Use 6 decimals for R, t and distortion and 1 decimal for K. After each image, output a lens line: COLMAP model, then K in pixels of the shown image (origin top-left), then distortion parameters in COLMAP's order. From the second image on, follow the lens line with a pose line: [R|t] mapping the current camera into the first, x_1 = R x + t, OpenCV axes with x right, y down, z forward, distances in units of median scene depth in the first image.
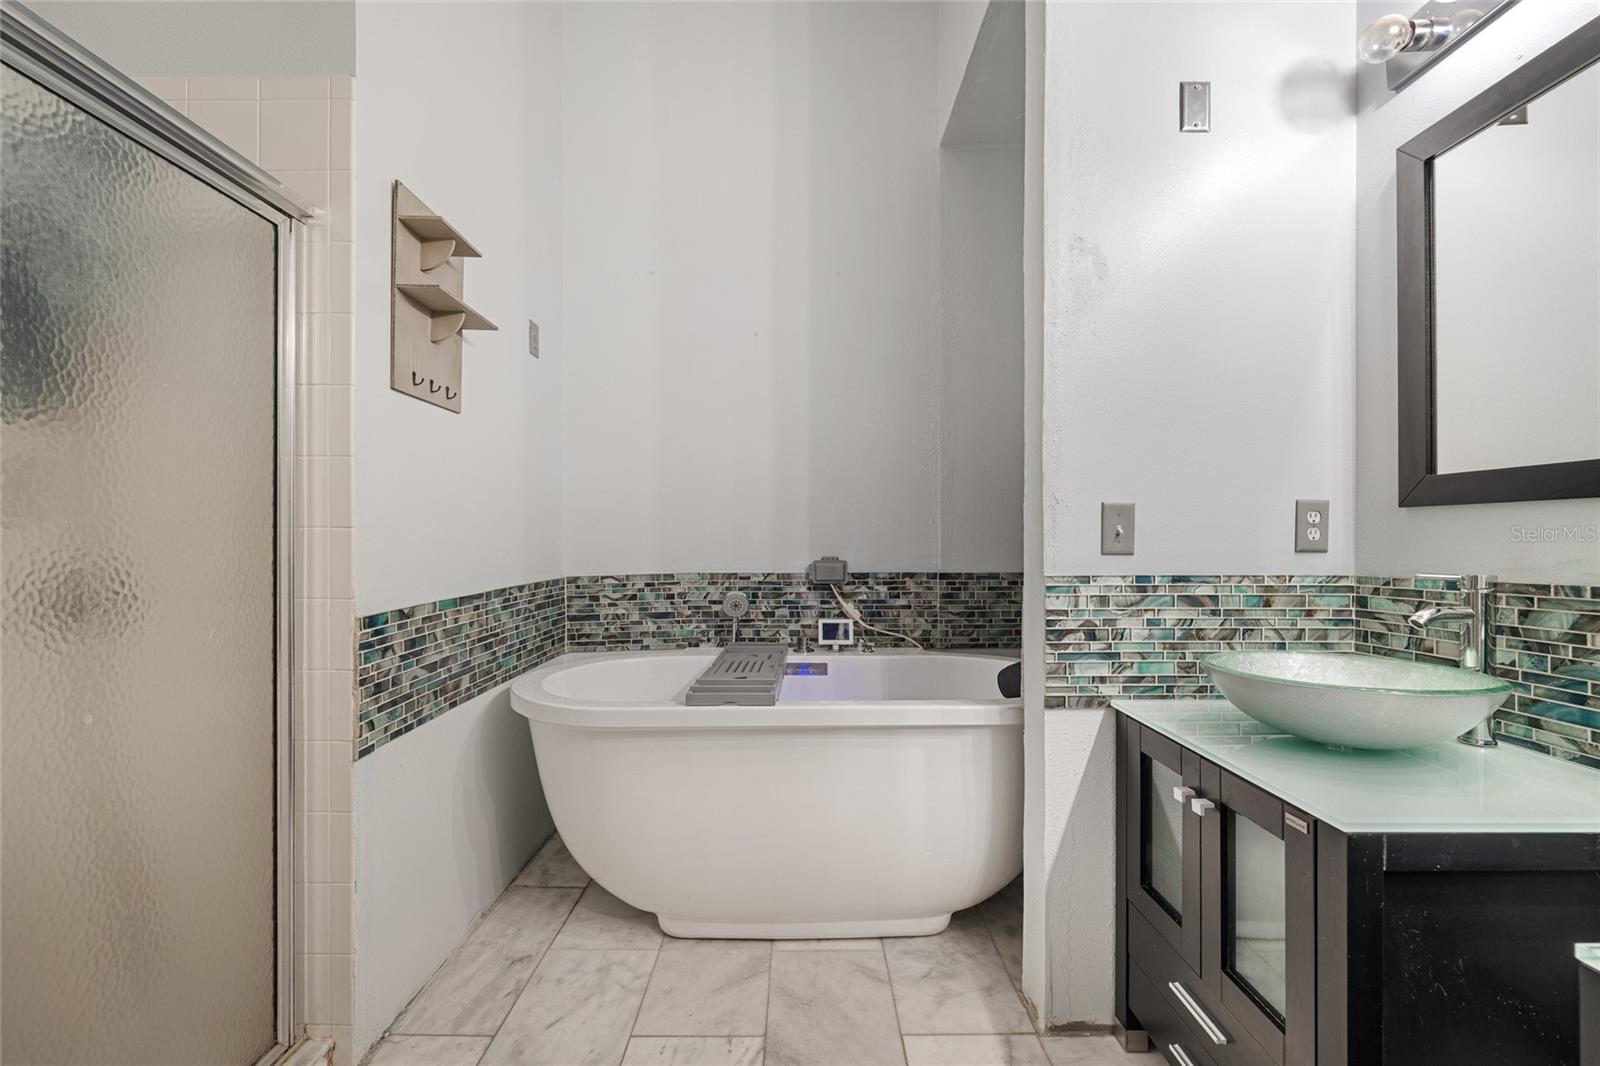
lens RADIAL K [[642.6, 0, 802.5], [0, 642.6, 540.7], [0, 0, 1]] dist [0.003672, -0.001232]
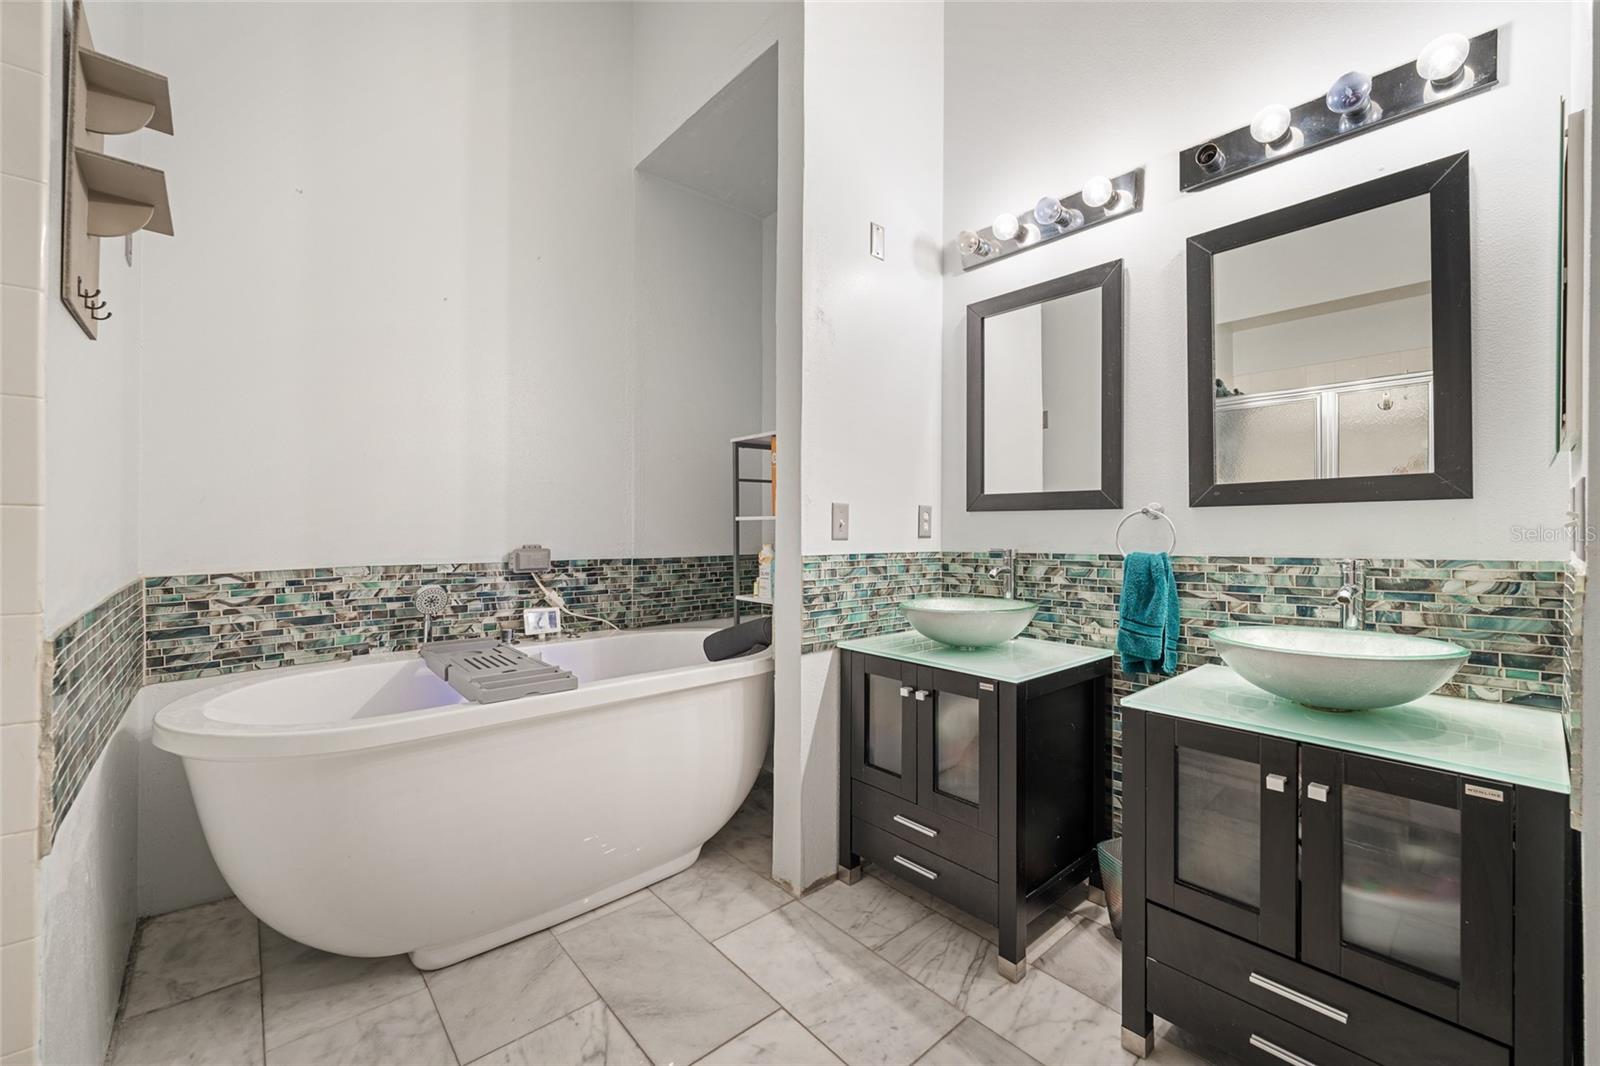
lens RADIAL K [[642.6, 0, 796.3], [0, 642.6, 526.7], [0, 0, 1]] dist [0.003672, -0.001232]
pose [[0.756568, 0.007583, 0.653872, -0.494794], [-0.004758, 0.999970, -0.006091, 0.001790], [-0.653898, 0.001497, 0.756581, -0.009620]]
